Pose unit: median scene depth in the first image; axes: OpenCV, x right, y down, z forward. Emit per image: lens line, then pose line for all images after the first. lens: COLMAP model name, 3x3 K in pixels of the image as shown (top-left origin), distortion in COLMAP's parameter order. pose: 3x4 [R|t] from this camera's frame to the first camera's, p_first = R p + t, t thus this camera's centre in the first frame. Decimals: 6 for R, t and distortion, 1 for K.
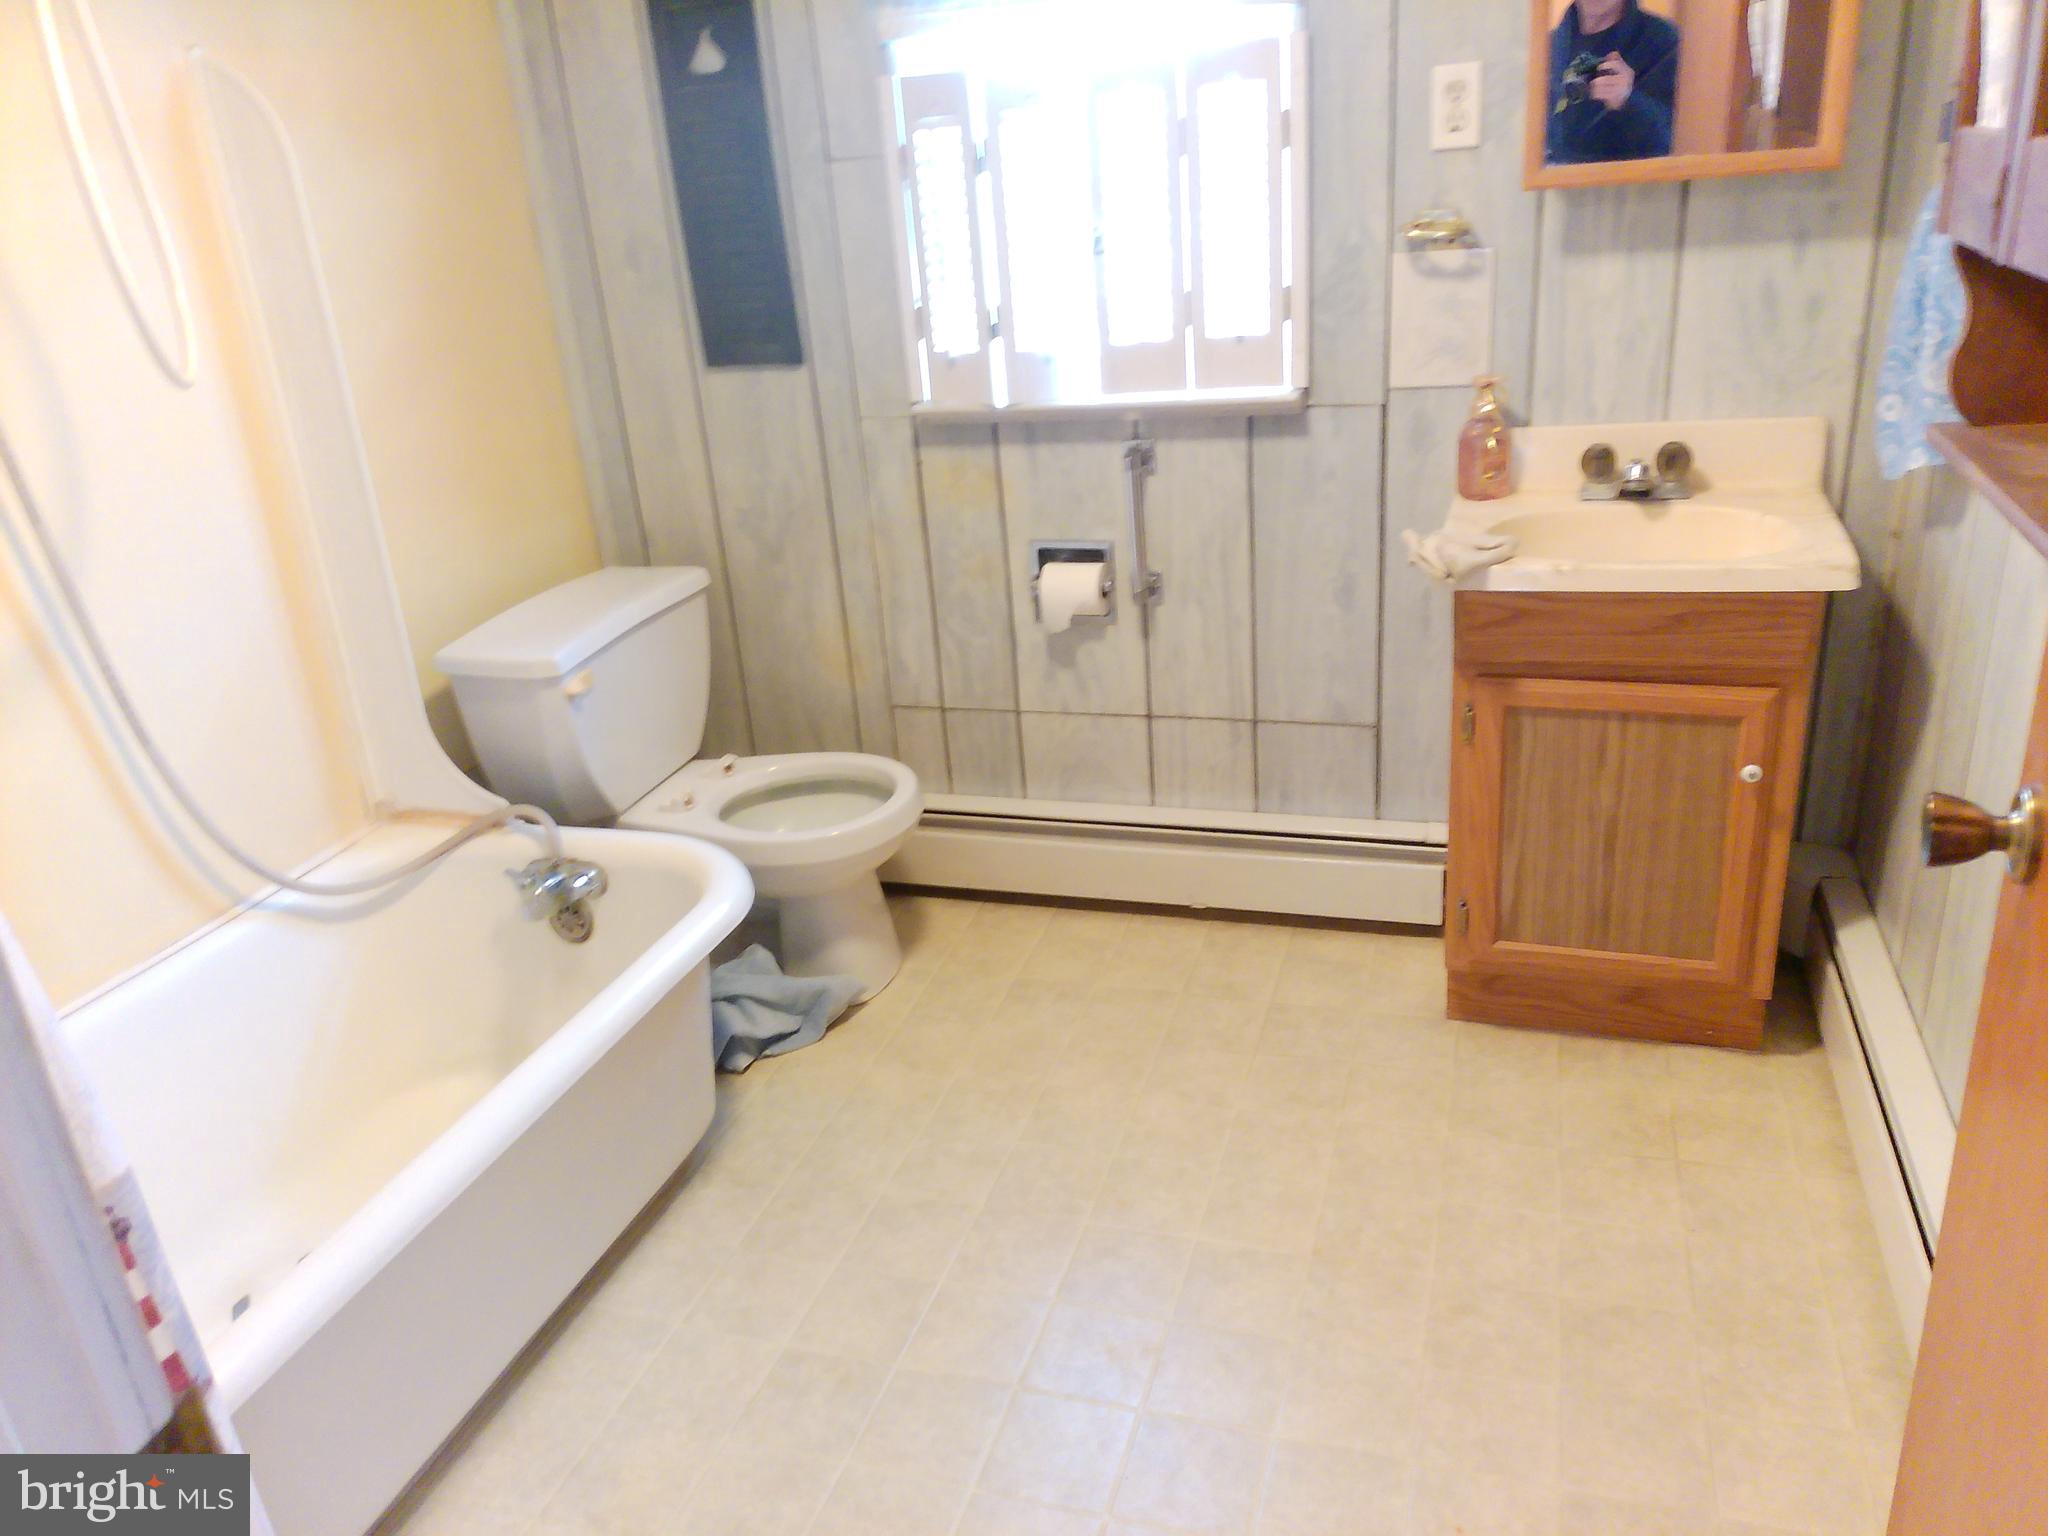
lens RADIAL K [[1481.8, 0, 1058.9], [0, 1481.8, 767.6], [0, 0, 1]] dist [0.054977, -0.071648]
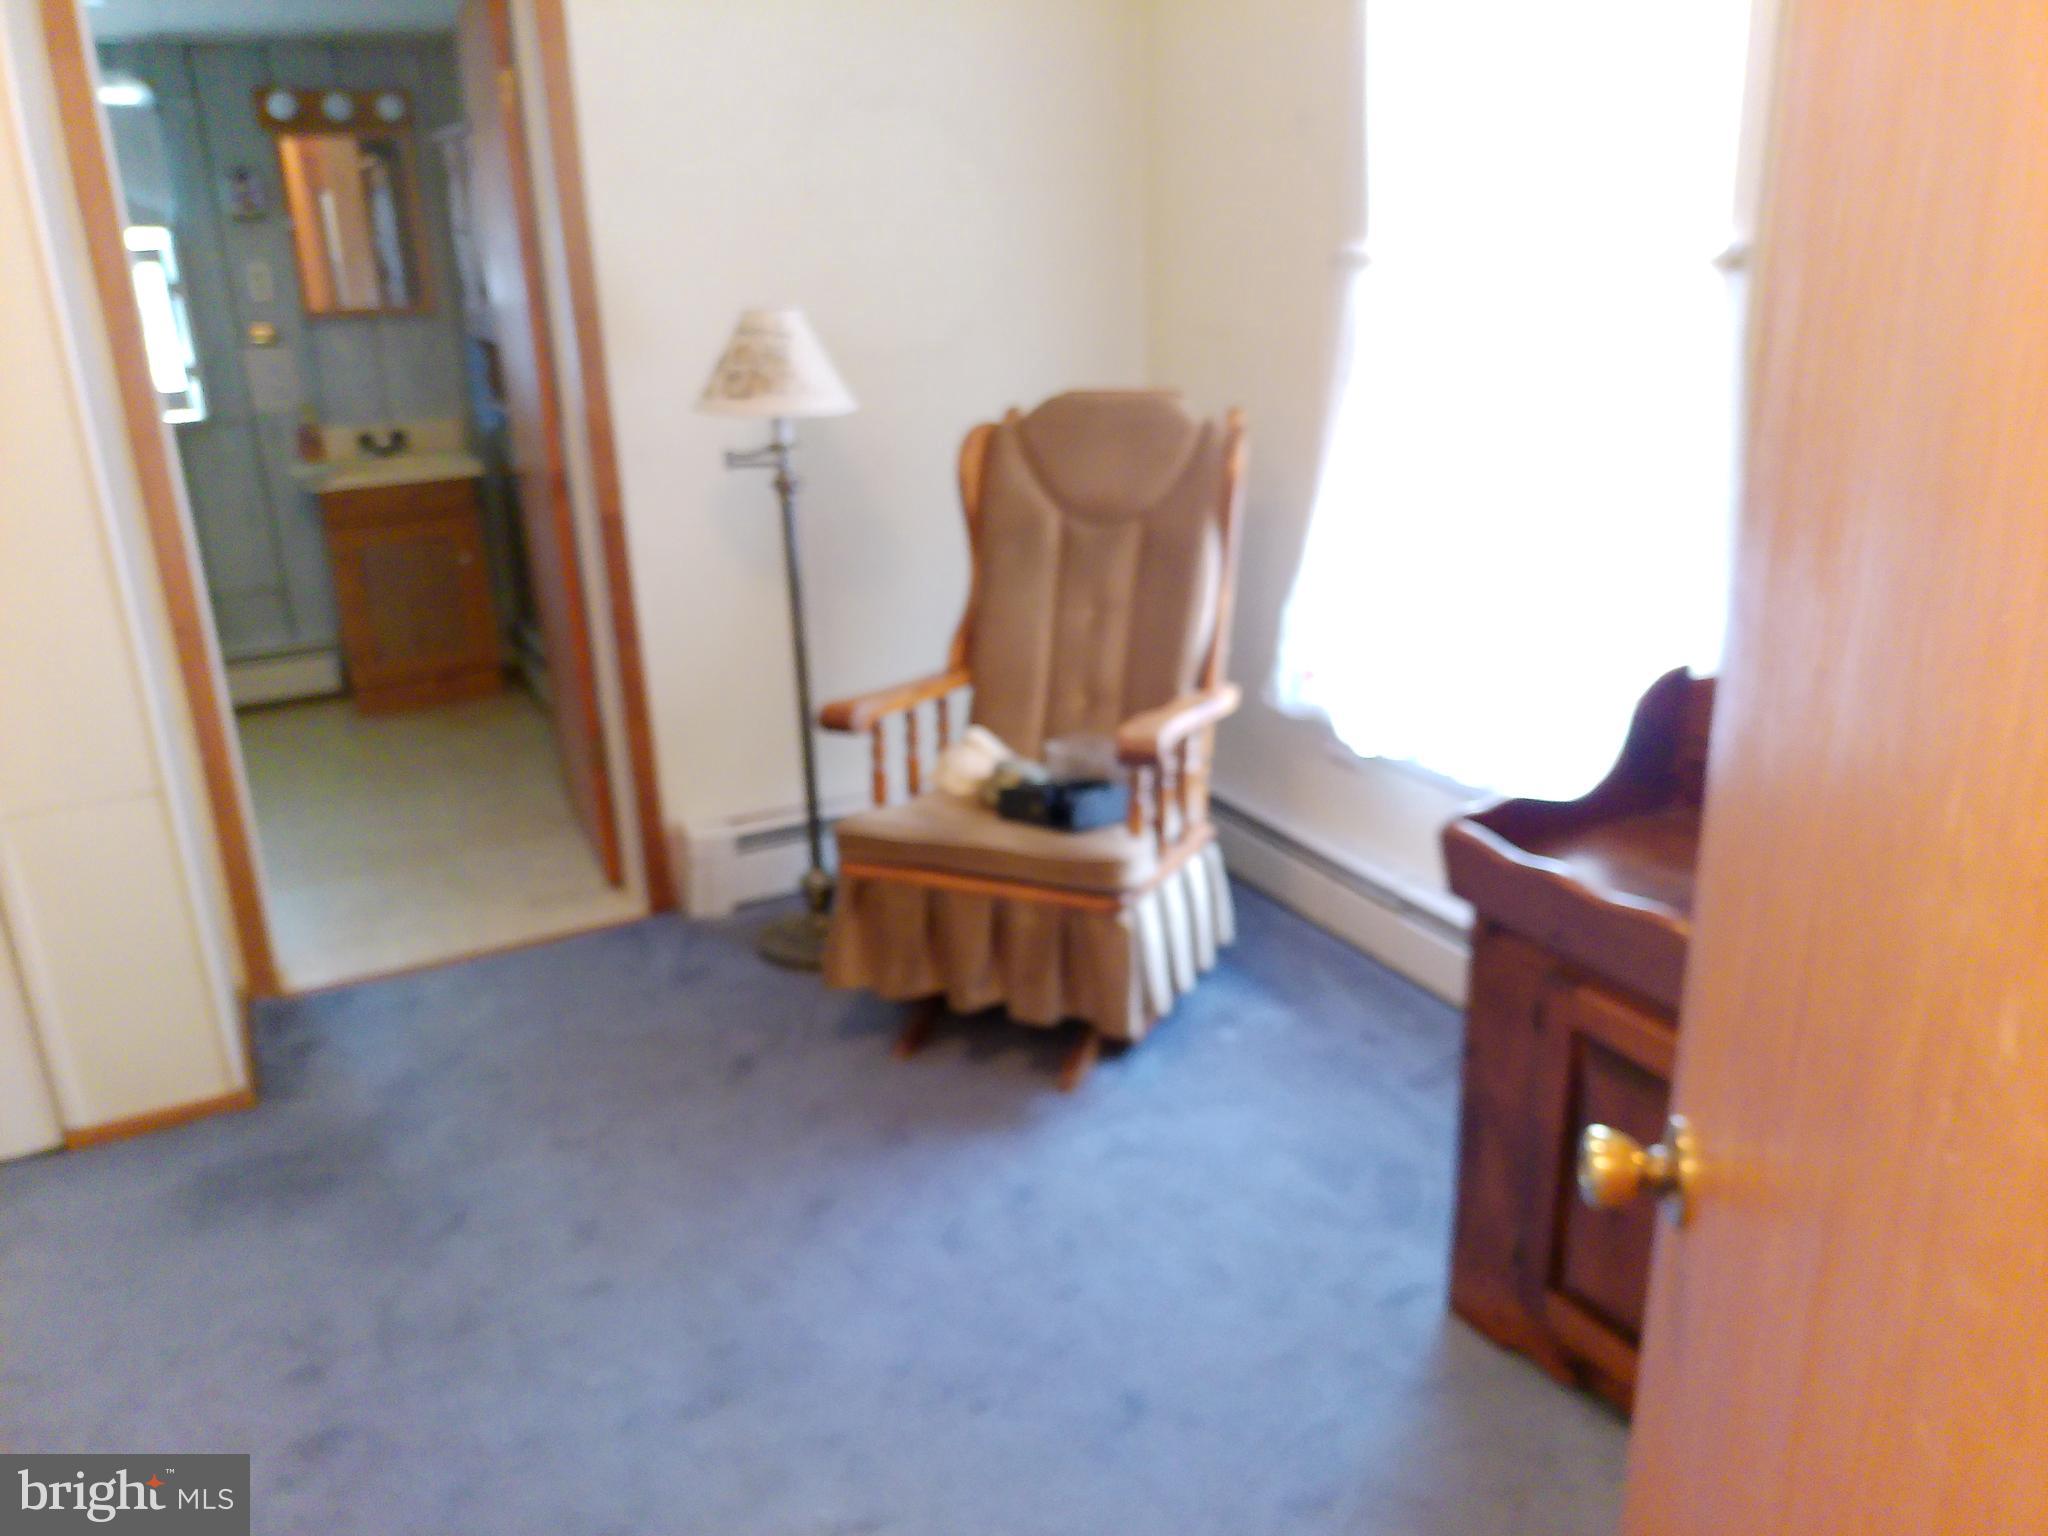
lens RADIAL K [[1481.8, 0, 1058.9], [0, 1481.8, 767.6], [0, 0, 1]] dist [0.054977, -0.071648]
pose [[0.755756, -0.156993, 0.635756, -0.336828], [0.221221, 0.974971, -0.022219, 0.530792], [-0.616356, 0.157435, 0.771570, -1.233525]]
